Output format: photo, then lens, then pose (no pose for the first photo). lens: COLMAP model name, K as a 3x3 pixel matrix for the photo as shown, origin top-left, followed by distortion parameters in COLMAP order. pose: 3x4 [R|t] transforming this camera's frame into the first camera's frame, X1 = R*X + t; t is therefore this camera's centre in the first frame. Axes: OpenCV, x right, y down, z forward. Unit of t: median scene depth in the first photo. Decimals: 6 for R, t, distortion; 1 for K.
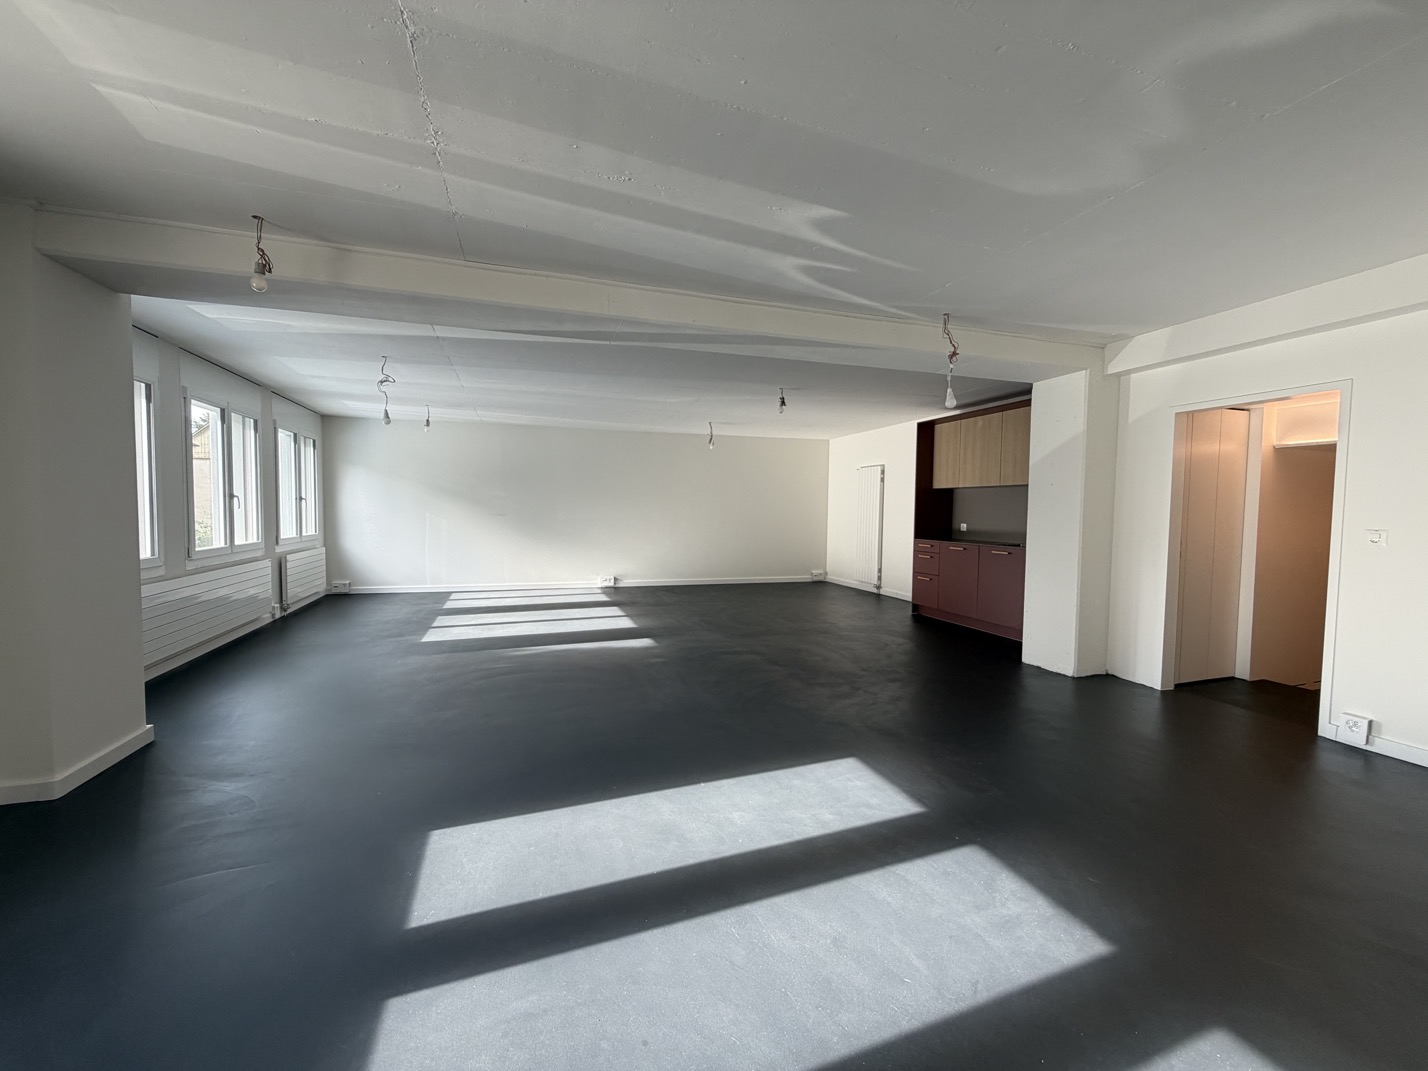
lens RADIAL K [[568.2, 0, 714.0], [0, 568.2, 535.5], [0, 0, 1]] dist [0.000066, -0.000001]
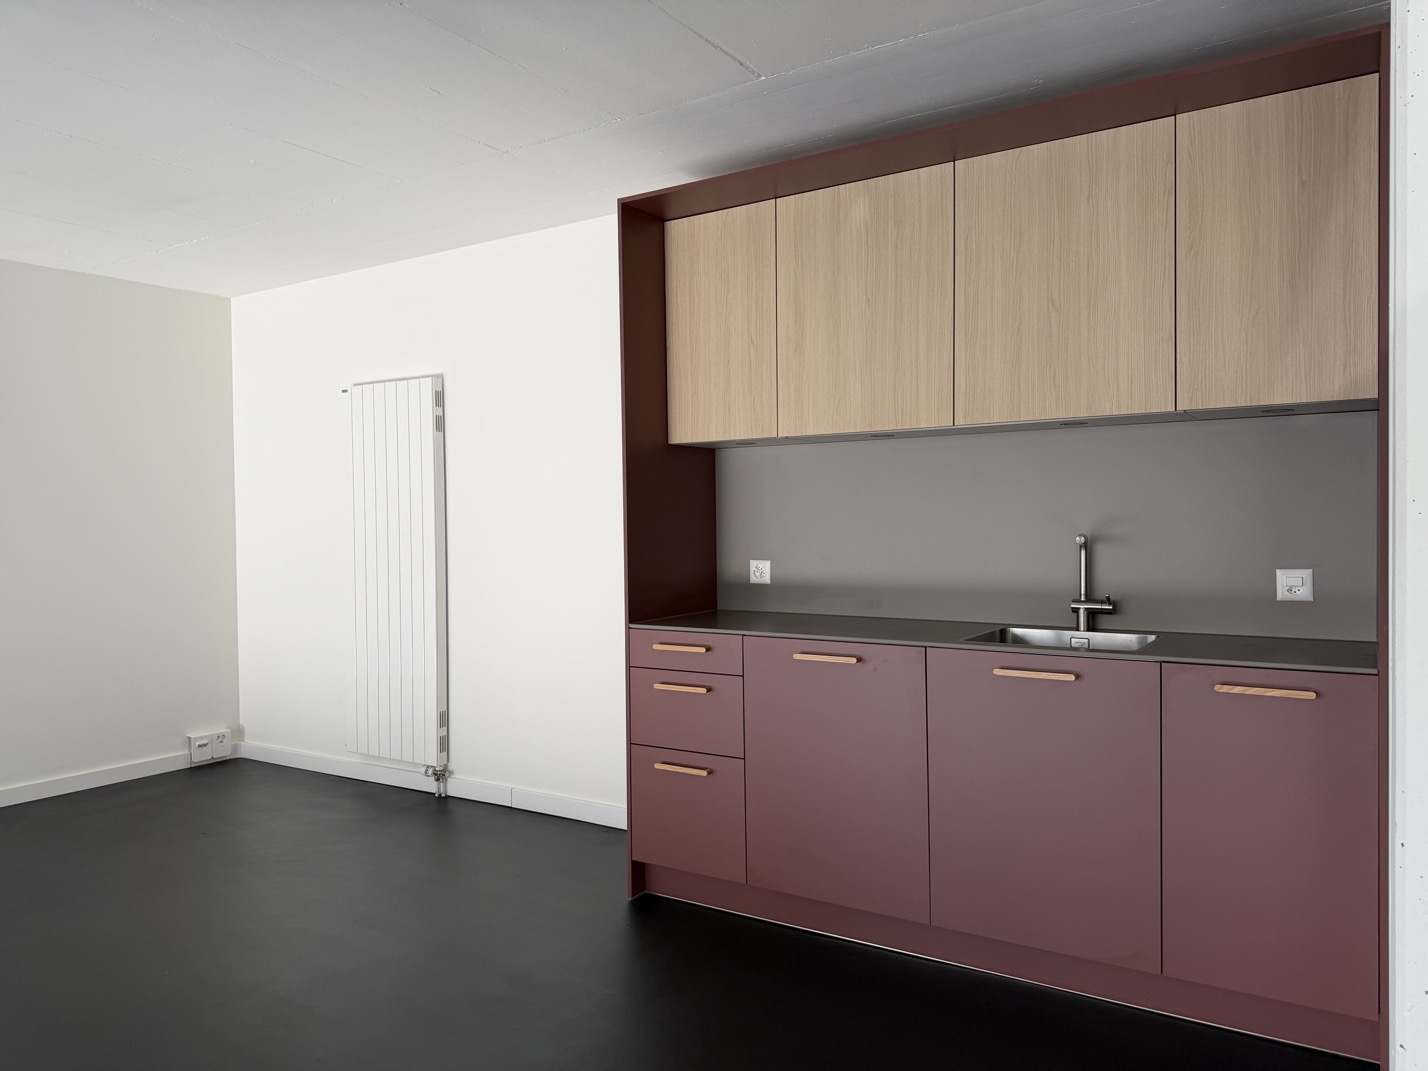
lens RADIAL K [[1099.9, 0, 714.0], [0, 1099.9, 535.5], [0, 0, 1]] dist [0.009812, 0.003483]
pose [[0.792226, -0.031142, 0.609433, 0.049541], [0.049729, 0.998670, -0.013612, -0.022035], [-0.608199, 0.041090, 0.792721, 0.441234]]
